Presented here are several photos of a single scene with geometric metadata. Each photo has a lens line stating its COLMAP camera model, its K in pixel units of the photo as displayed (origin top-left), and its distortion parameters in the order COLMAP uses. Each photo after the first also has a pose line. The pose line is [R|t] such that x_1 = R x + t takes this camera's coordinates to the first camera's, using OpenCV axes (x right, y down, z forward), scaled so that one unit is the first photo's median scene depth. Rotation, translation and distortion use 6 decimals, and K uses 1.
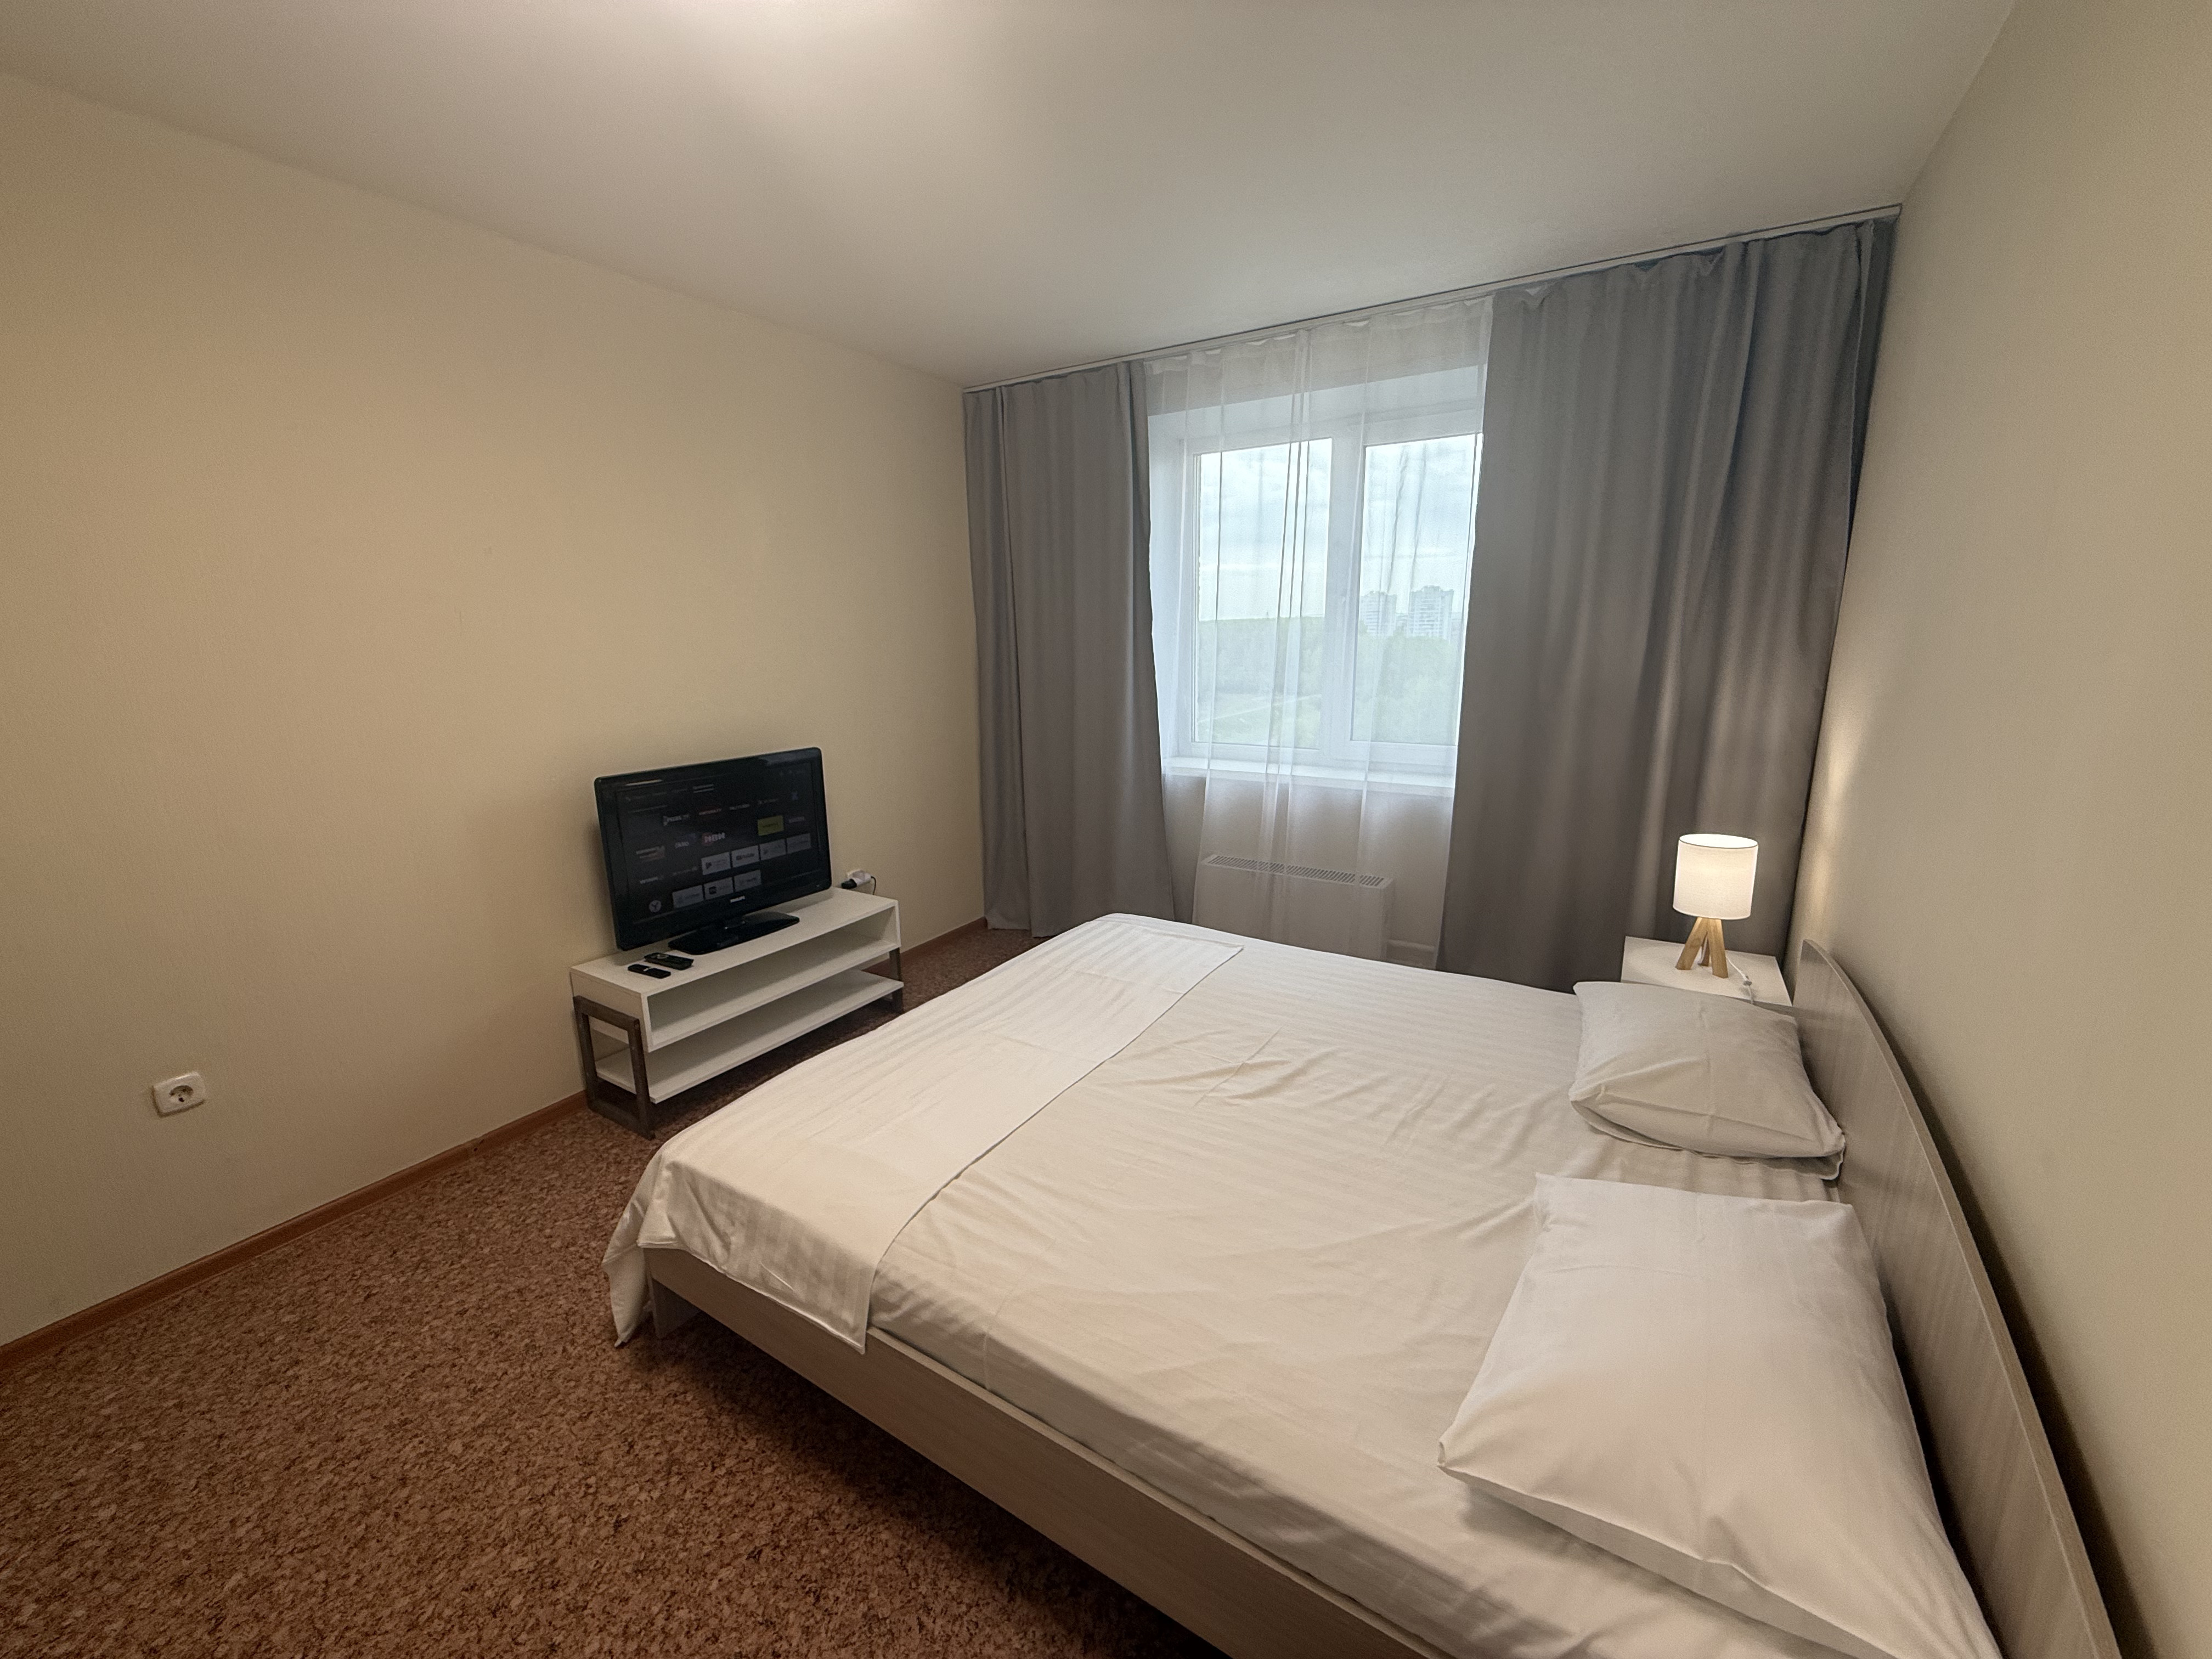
lens RADIAL K [[859.8, 0, 1078.3], [0, 859.8, 831.2], [0, 0, 1]] dist [-0.000701, 0.000249]
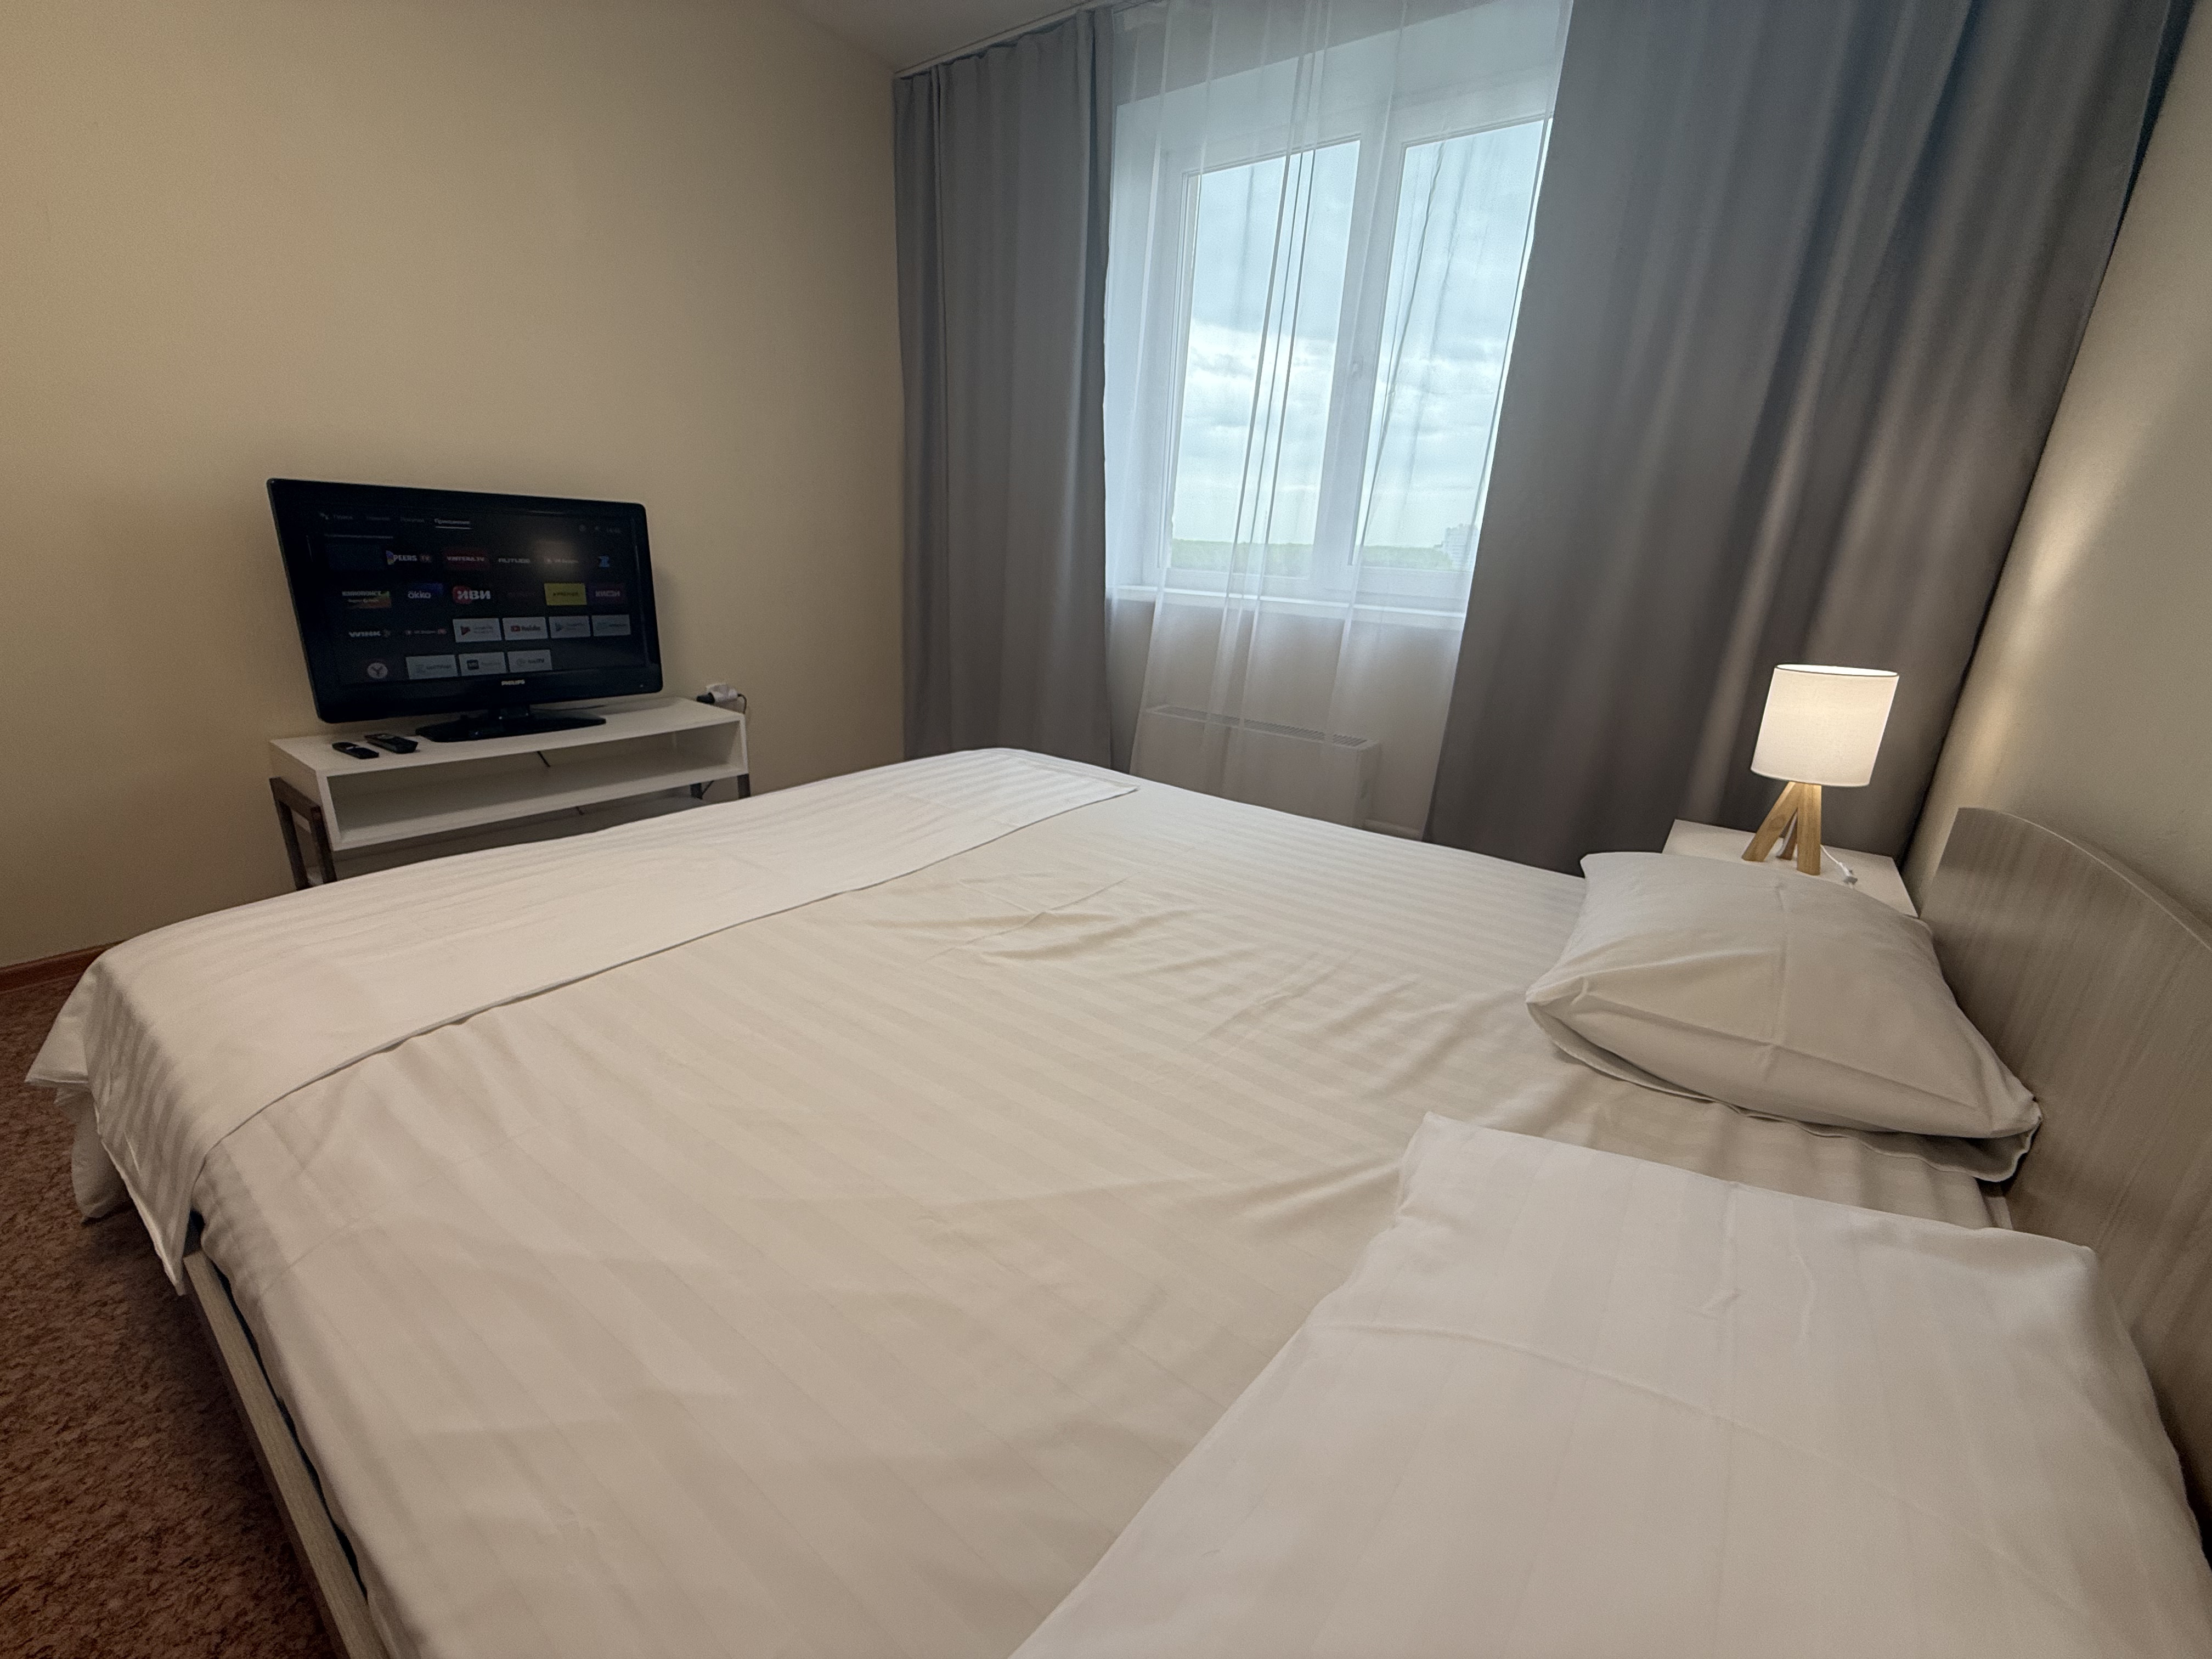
lens RADIAL K [[865.1, 0, 1077.8], [0, 865.1, 820.6], [0, 0, 1]] dist [-0.000491, -0.000128]
pose [[0.995005, 0.084516, -0.053124, 0.205920], [-0.079784, 0.993126, 0.085647, 0.117006], [0.059997, -0.080980, 0.994908, 0.289346]]
